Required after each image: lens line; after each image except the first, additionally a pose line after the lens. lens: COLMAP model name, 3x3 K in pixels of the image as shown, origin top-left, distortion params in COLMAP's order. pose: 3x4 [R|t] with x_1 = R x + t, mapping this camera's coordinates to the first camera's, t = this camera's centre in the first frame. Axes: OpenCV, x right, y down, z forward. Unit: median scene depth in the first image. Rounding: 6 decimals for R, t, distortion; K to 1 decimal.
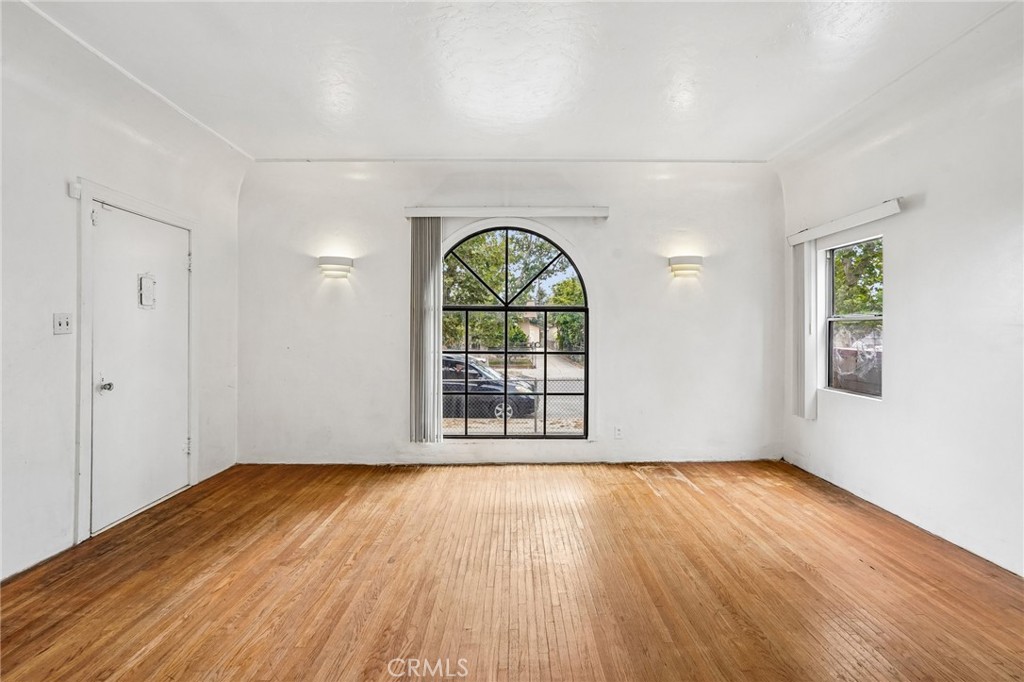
lens RADIAL K [[473.3, 0, 514.1], [0, 473.3, 336.6], [0, 0, 1]] dist [-0.041683, 0.025584]
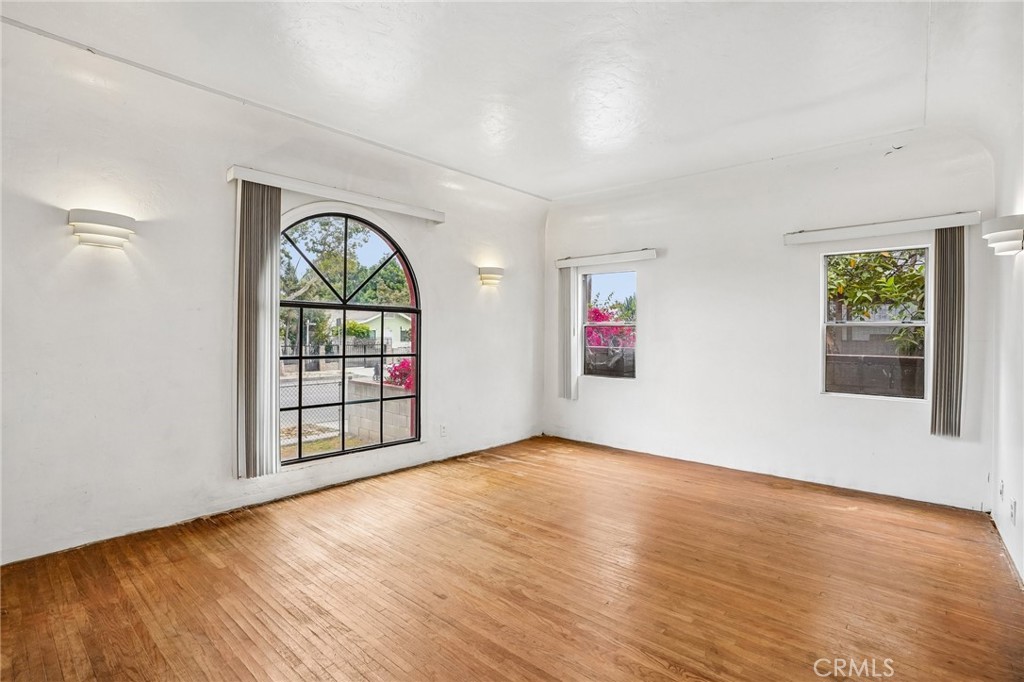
lens RADIAL K [[483.9, 0, 500.9], [0, 483.9, 336.5], [0, 0, 1]] dist [-0.048573, 0.028394]
pose [[0.693747, 0.000140, 0.720219, -0.481719], [0.002690, 0.999993, -0.002785, -0.000442], [-0.720214, 0.003869, 0.693741, 0.177013]]
